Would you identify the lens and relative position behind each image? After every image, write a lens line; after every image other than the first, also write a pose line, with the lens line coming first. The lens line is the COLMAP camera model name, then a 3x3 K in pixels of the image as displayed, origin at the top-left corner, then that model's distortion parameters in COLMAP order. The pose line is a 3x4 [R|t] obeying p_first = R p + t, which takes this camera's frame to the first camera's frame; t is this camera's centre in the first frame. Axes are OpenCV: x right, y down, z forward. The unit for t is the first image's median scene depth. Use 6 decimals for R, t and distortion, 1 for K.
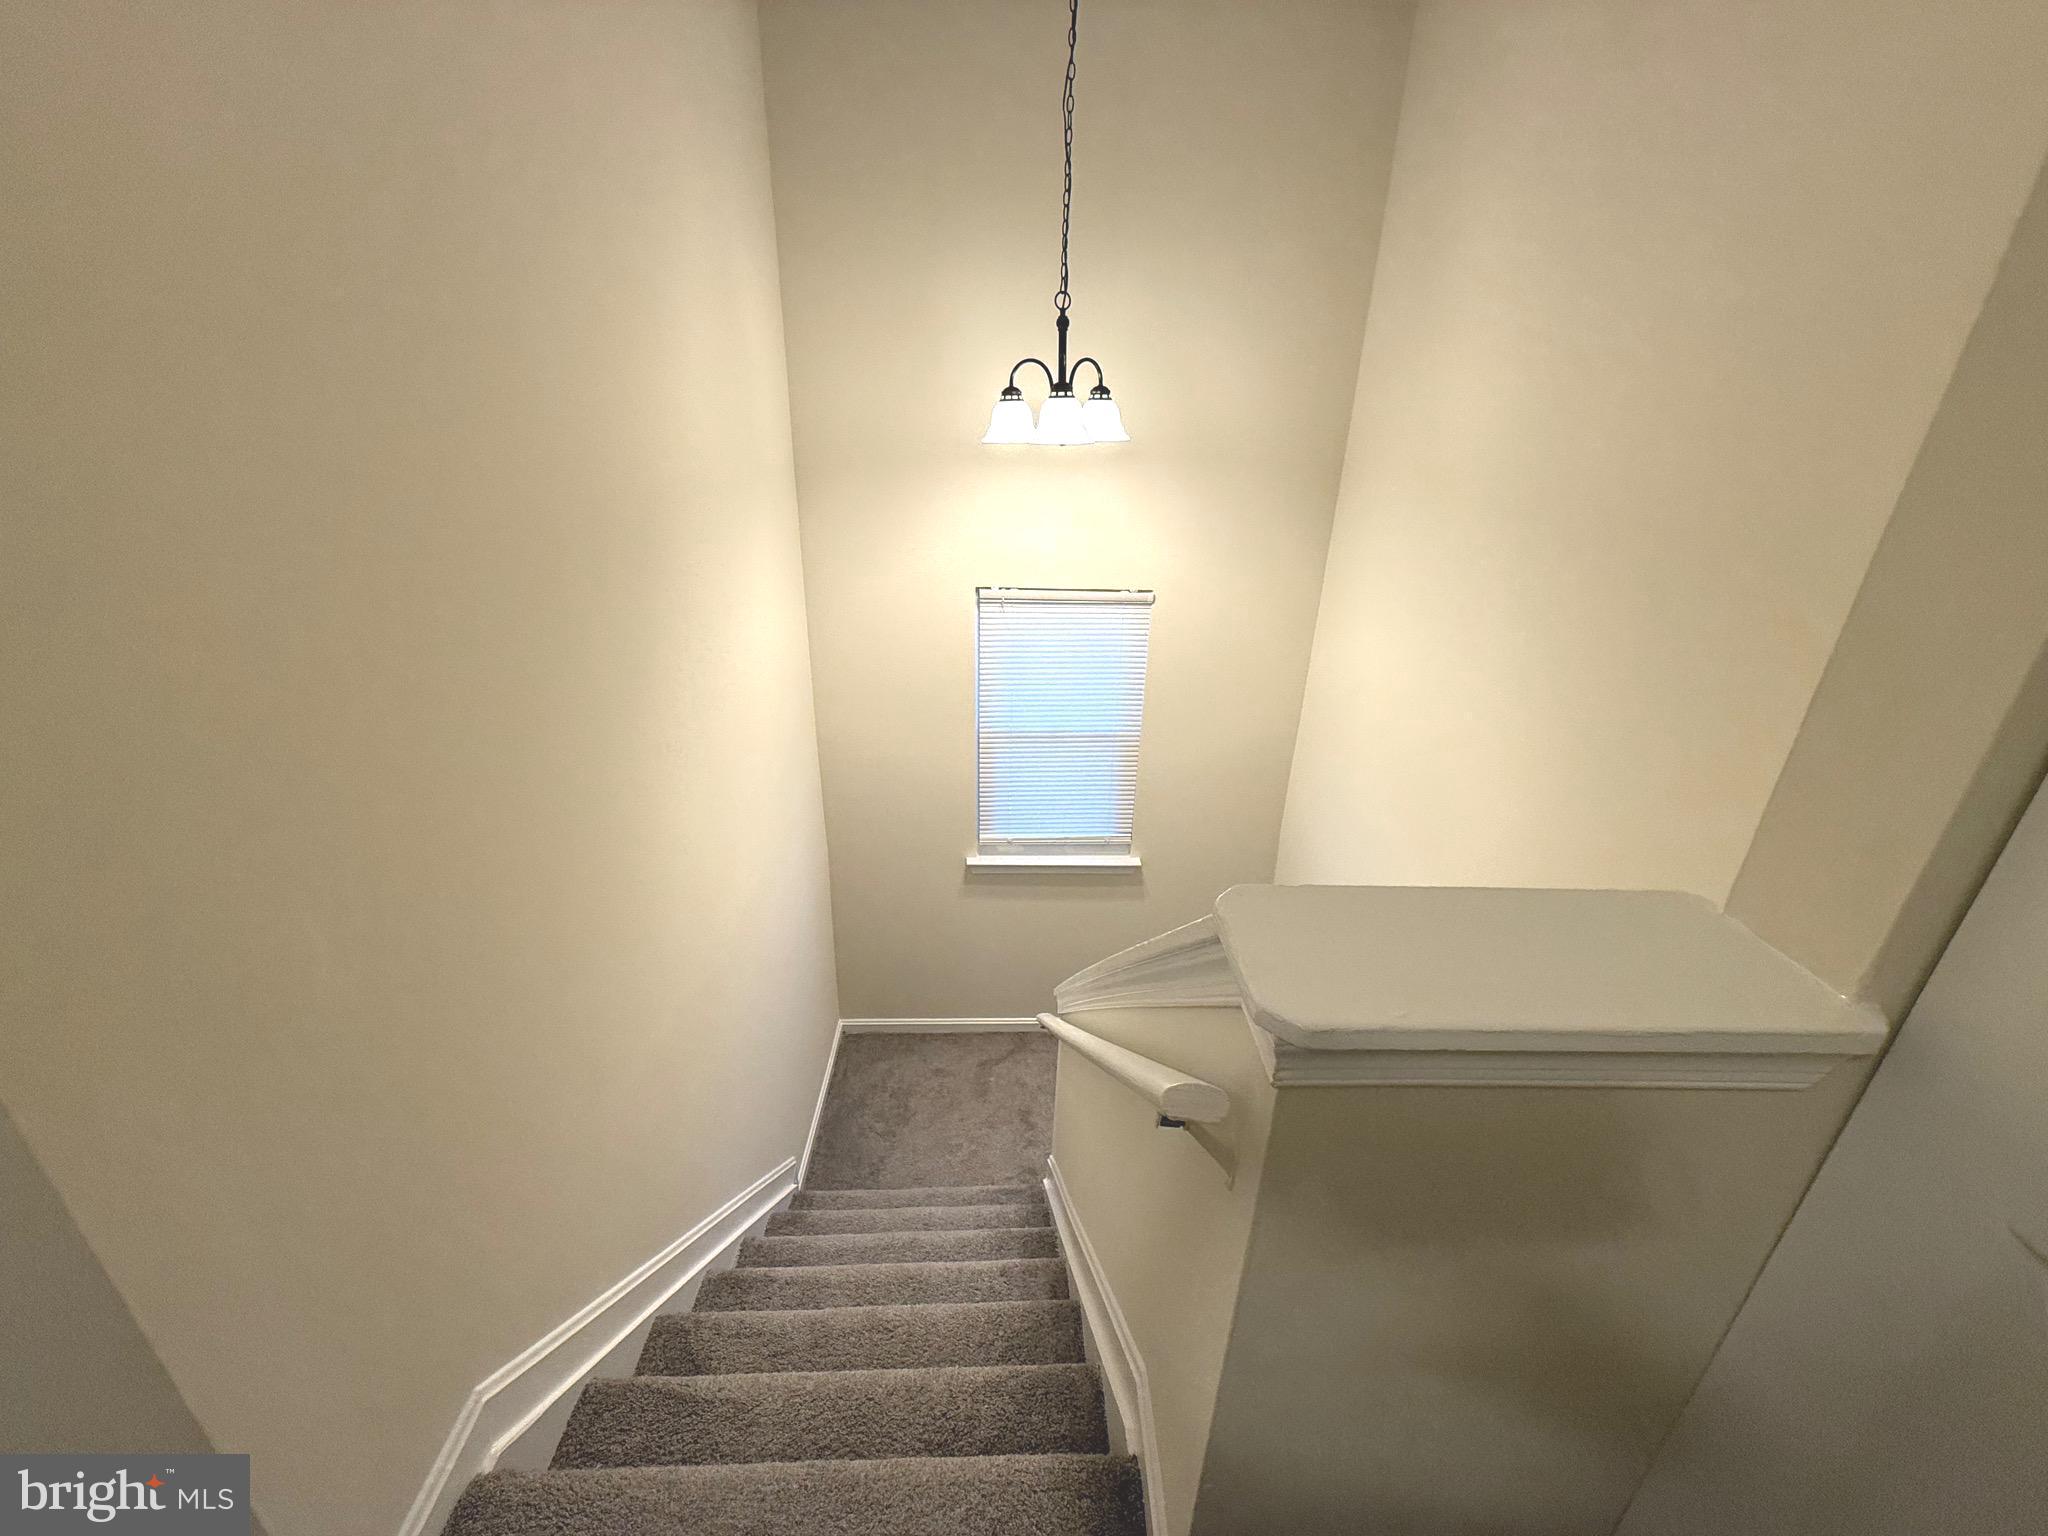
lens RADIAL K [[816.5, 0, 1026.2], [0, 816.5, 769.3], [0, 0, 1]] dist [-0.001549, -0.000089]
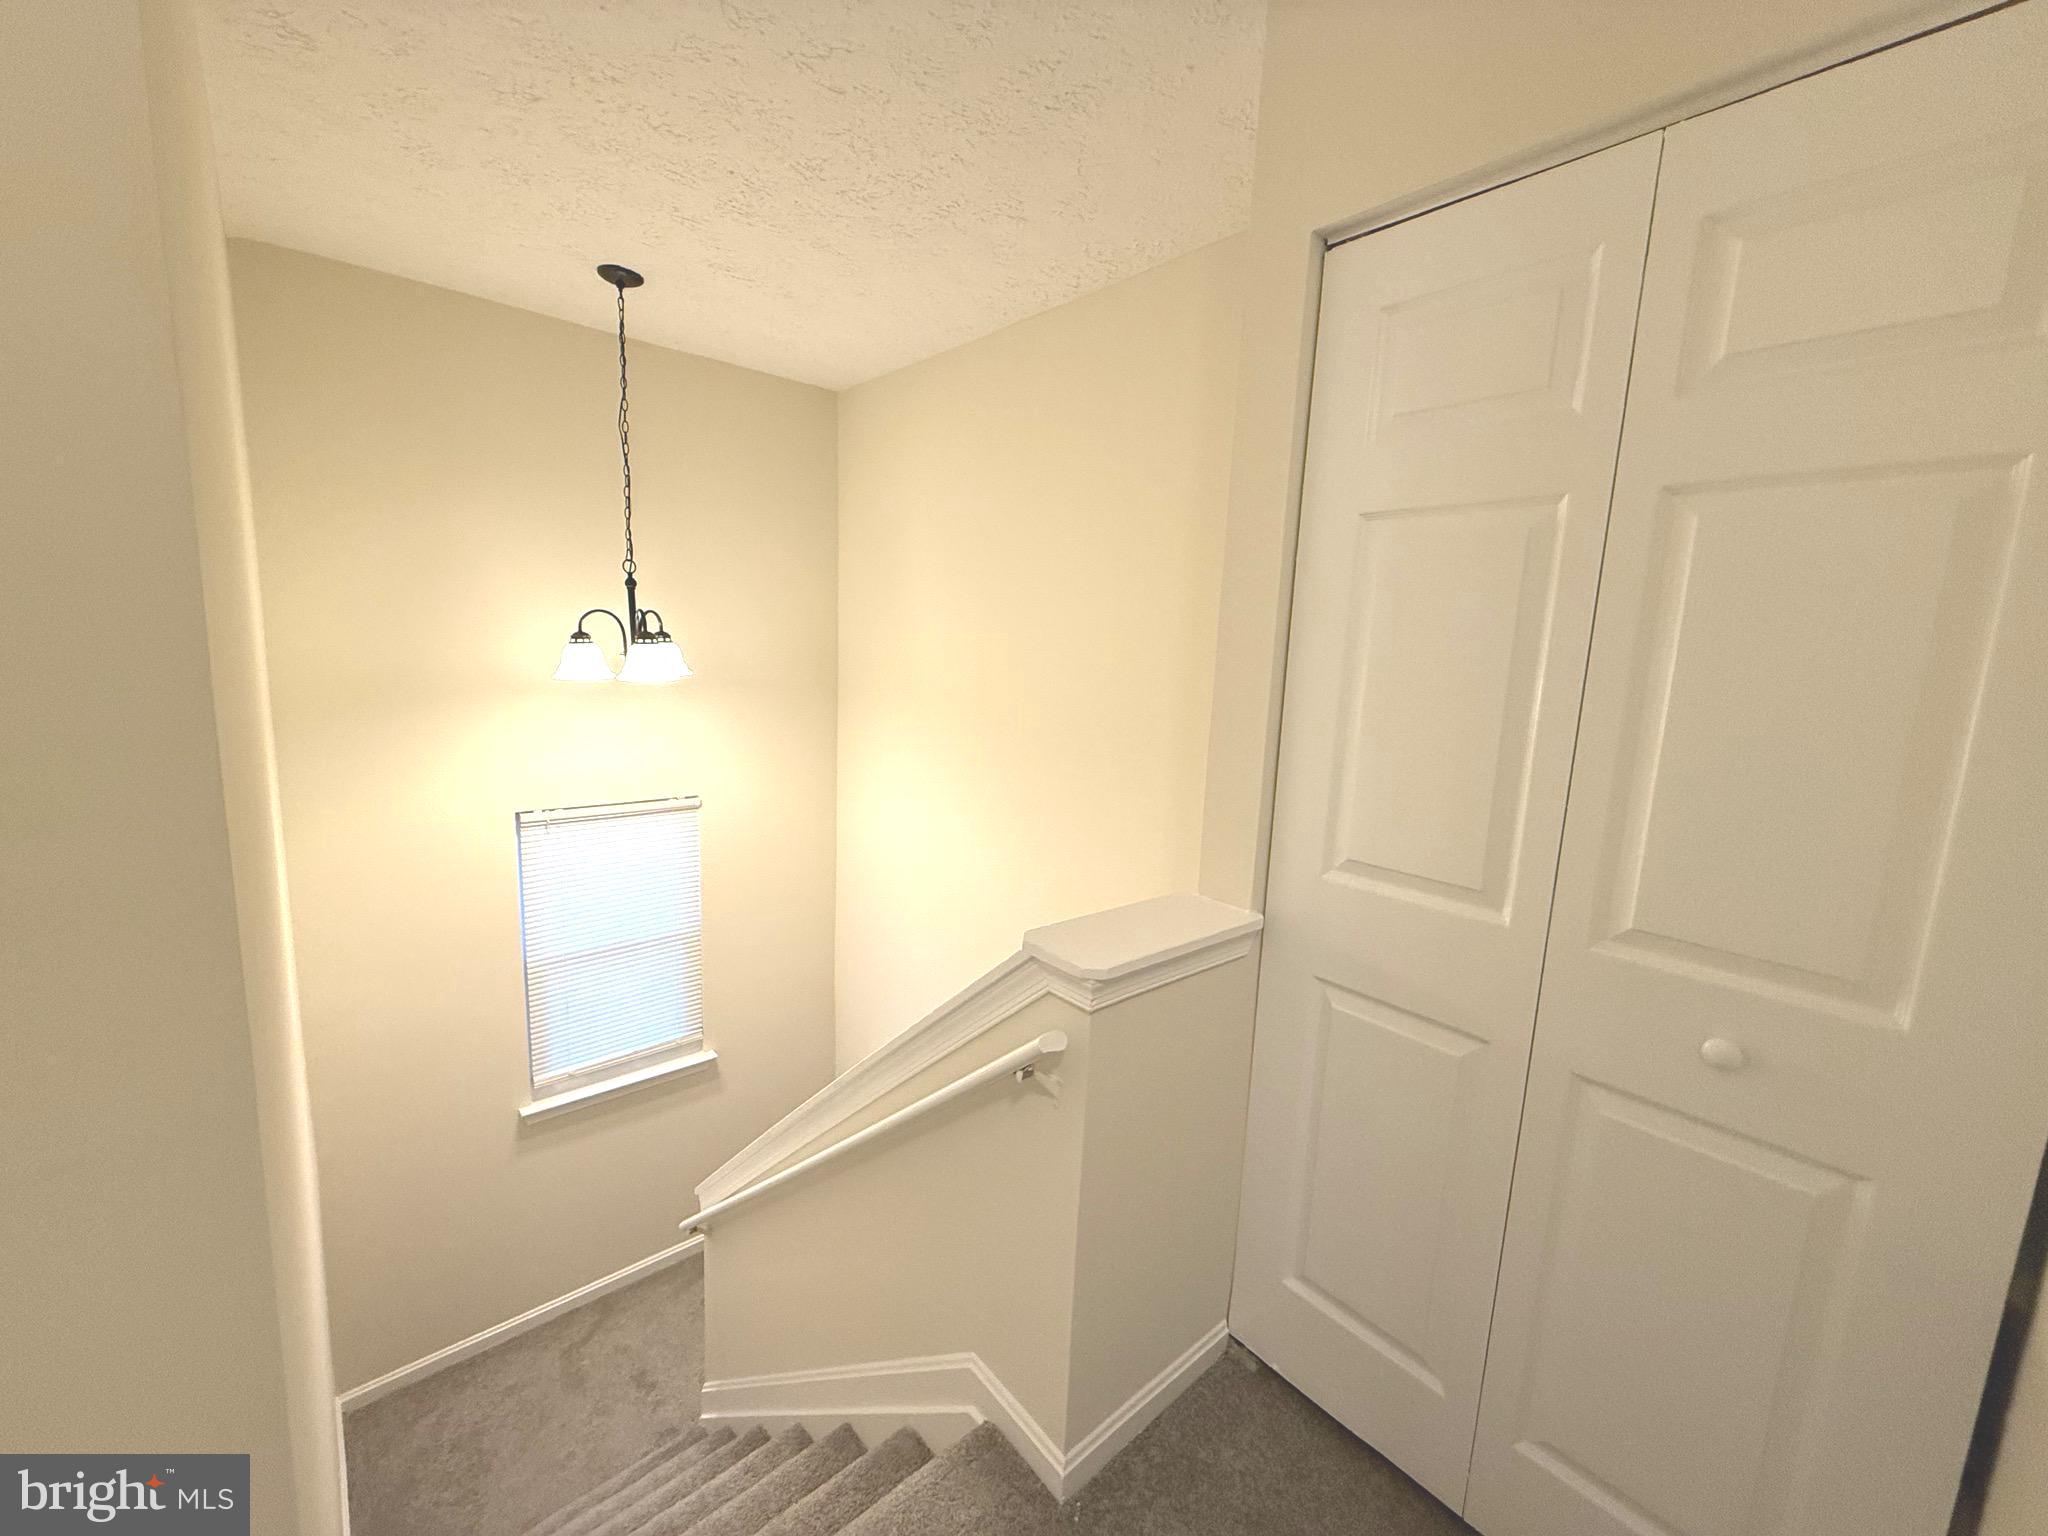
lens RADIAL K [[816.5, 0, 1020.1], [0, 816.5, 765.0], [0, 0, 1]] dist [-0.001549, -0.000089]
pose [[0.772173, -0.086610, 0.629482, -0.193009], [0.233371, 0.960088, -0.154174, 0.013202], [-0.591005, 0.265952, 0.761566, -0.110156]]
